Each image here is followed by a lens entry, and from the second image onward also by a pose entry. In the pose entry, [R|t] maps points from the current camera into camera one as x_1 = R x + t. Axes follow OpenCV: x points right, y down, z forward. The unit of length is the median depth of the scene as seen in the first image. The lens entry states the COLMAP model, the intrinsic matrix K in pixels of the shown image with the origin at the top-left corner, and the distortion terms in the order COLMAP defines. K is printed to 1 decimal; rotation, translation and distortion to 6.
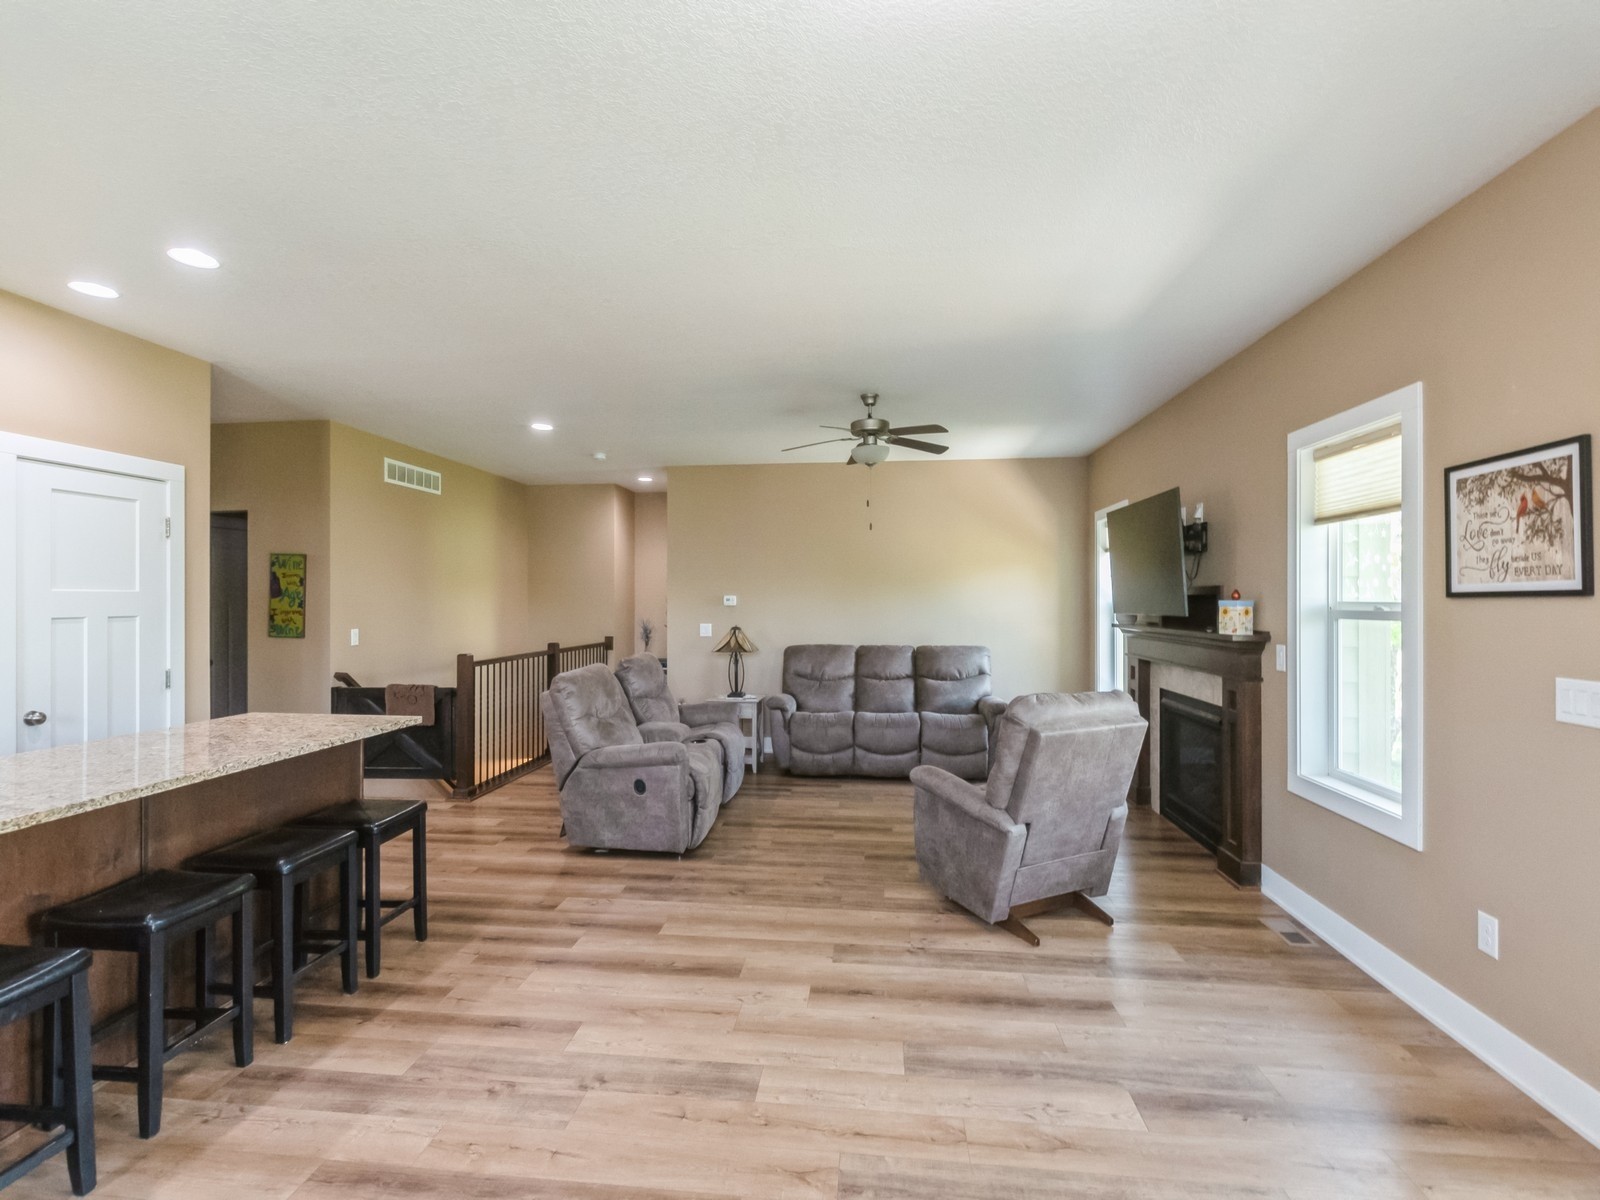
lens RADIAL K [[704.1, 0, 800.0], [0, 704.1, 600.0], [0, 0, 1]] dist [-0.000188, -0.000632]
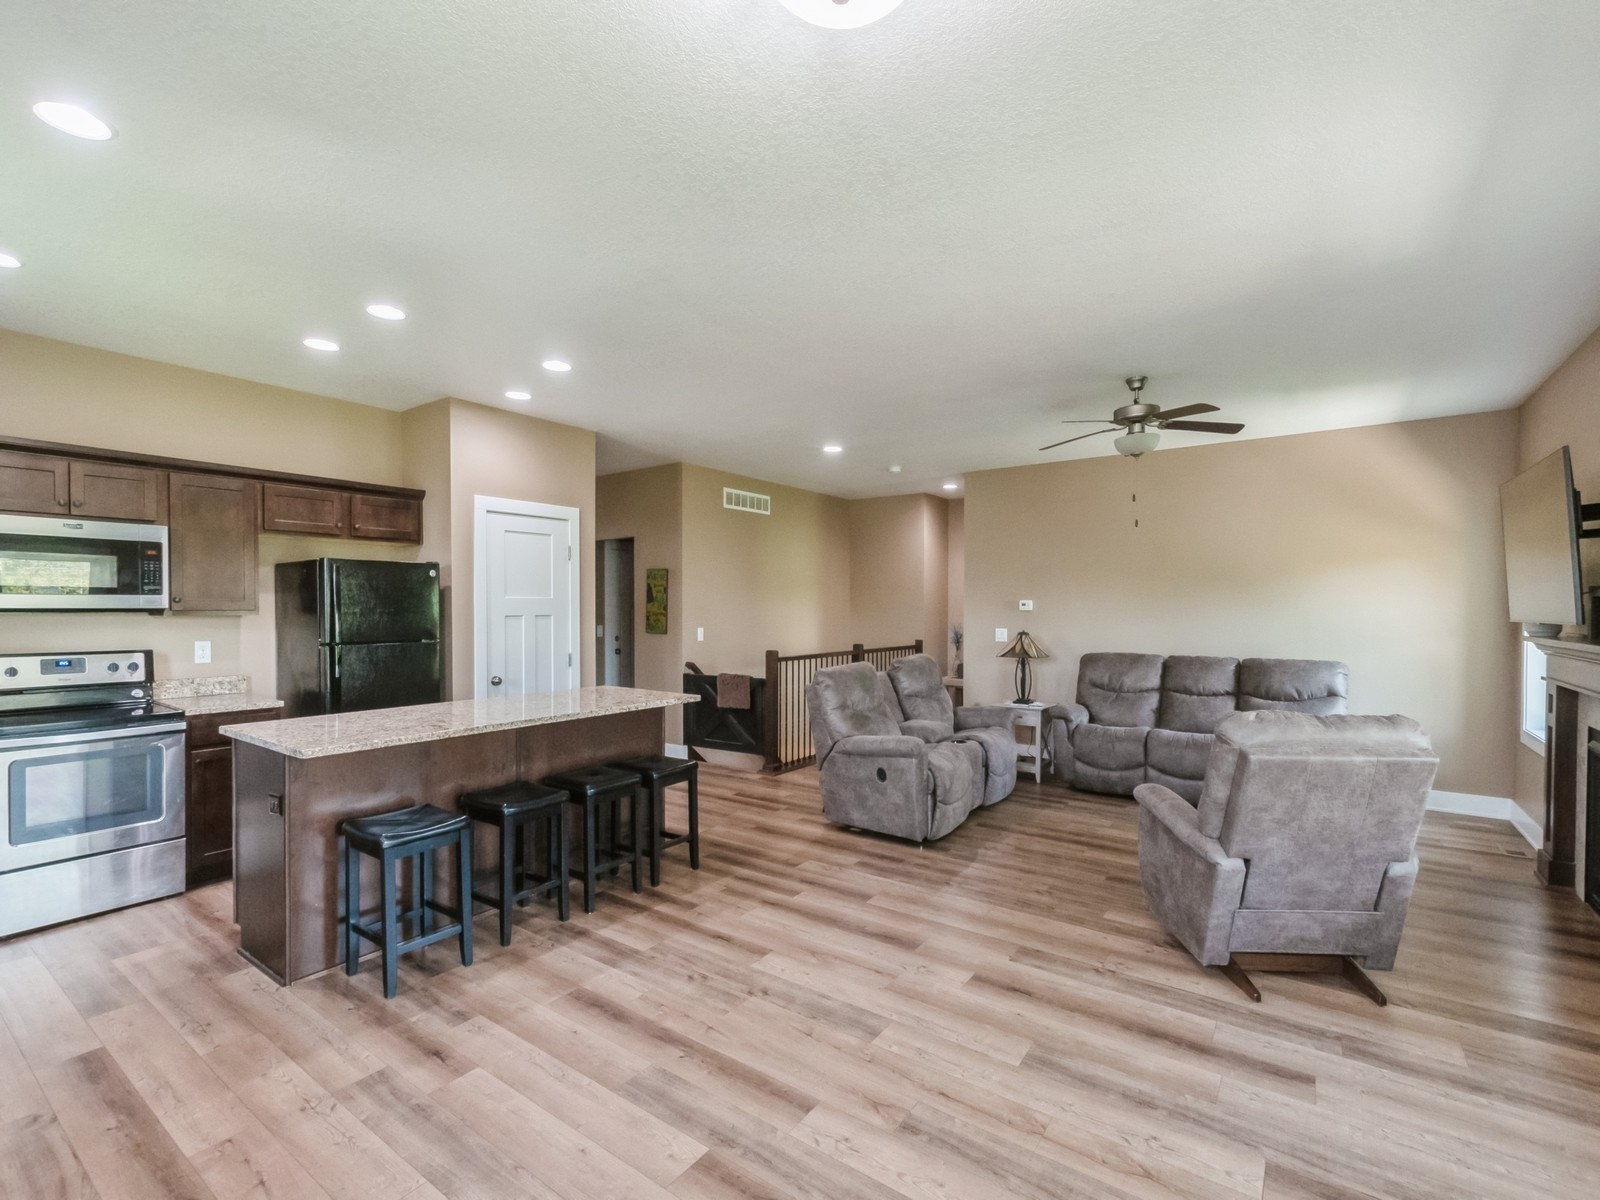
lens RADIAL K [[722.3, 0, 804.6], [0, 722.3, 616.1], [0, 0, 1]] dist [-0.002044, -0.000105]
pose [[0.870873, 0.006678, -0.491463, 0.217853], [0.000056, 0.999906, 0.013685, 0.003842], [0.491509, -0.011945, 0.870791, -0.031301]]
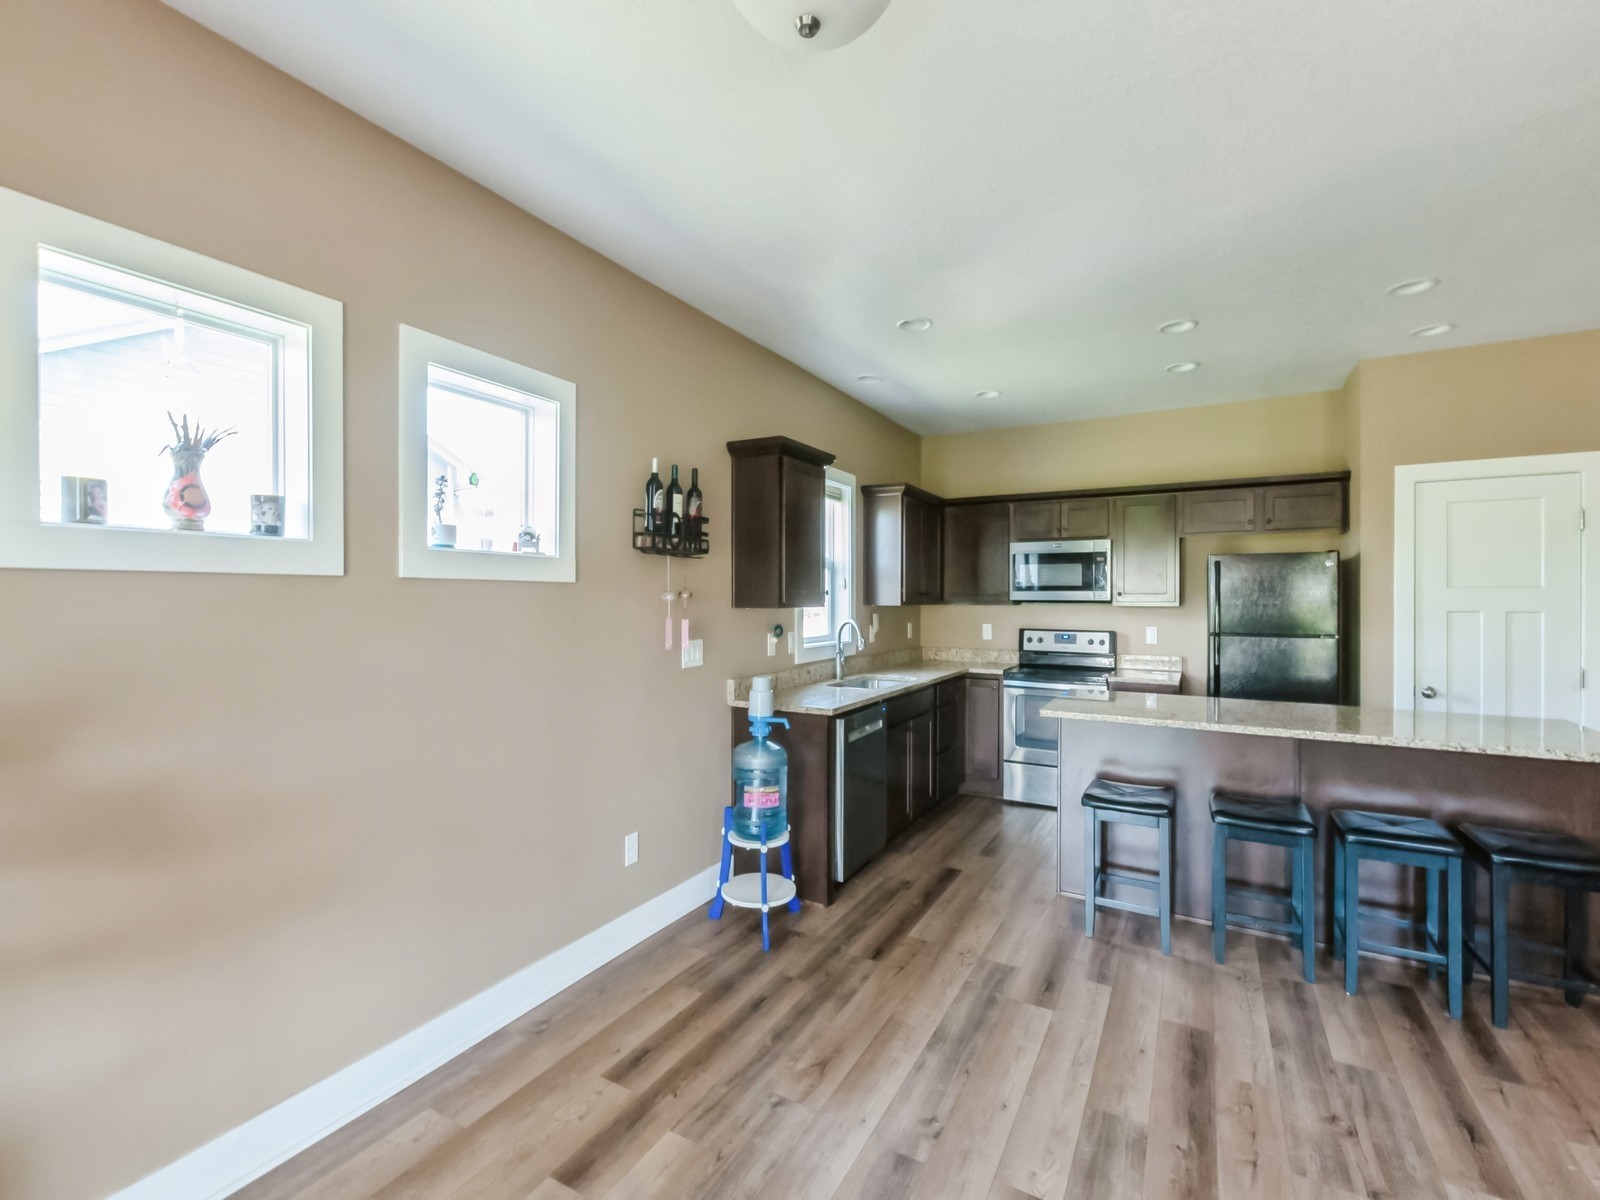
lens RADIAL K [[704.1, 0, 800.0], [0, 704.1, 600.0], [0, 0, 1]] dist [-0.000188, -0.000632]
pose [[-0.398036, 0.002817, -0.917366, 0.379878], [0.000229, 0.999996, 0.002972, 0.002559], [0.917370, 0.000973, -0.398034, 0.389831]]
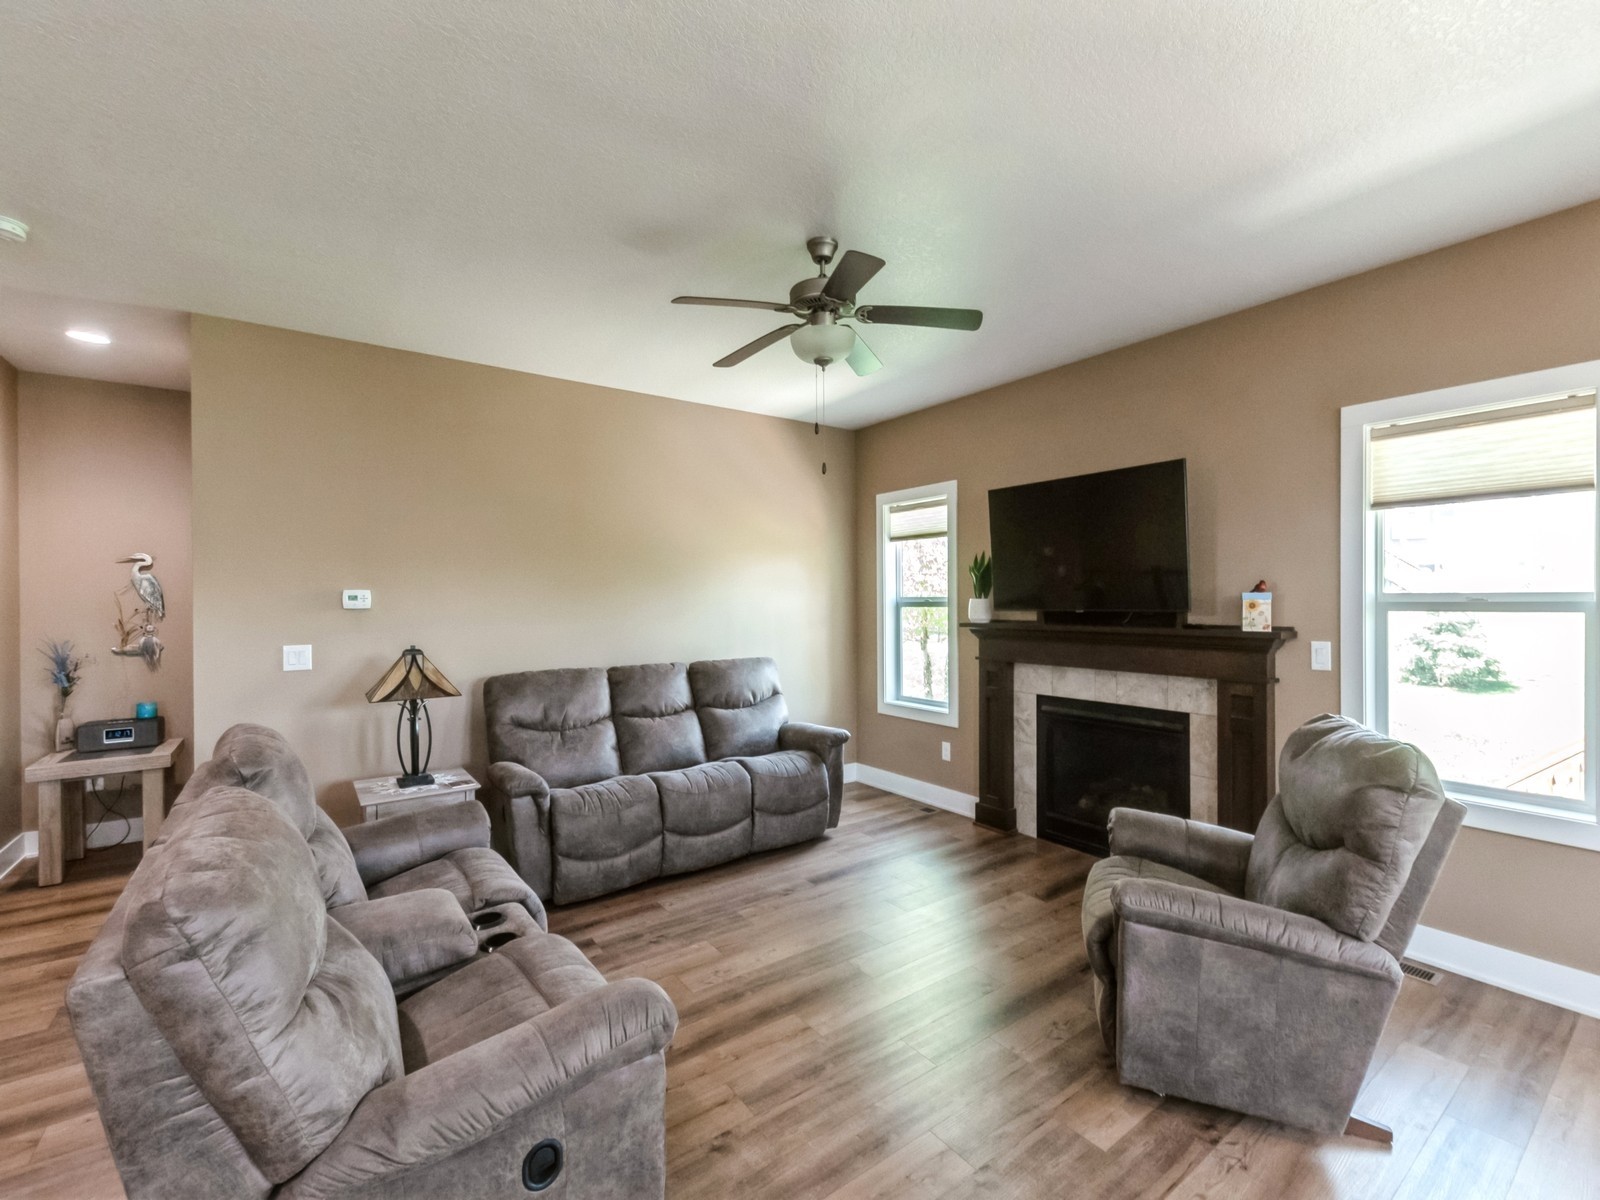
lens RADIAL K [[689.4, 0, 795.0], [0, 689.4, 606.0], [0, 0, 1]] dist [0.001125, 0.000155]
pose [[0.743368, -0.009813, 0.668810, -0.350927], [0.005964, 0.999950, 0.008043, 0.006946], [-0.668856, -0.001990, 0.743390, 0.688495]]
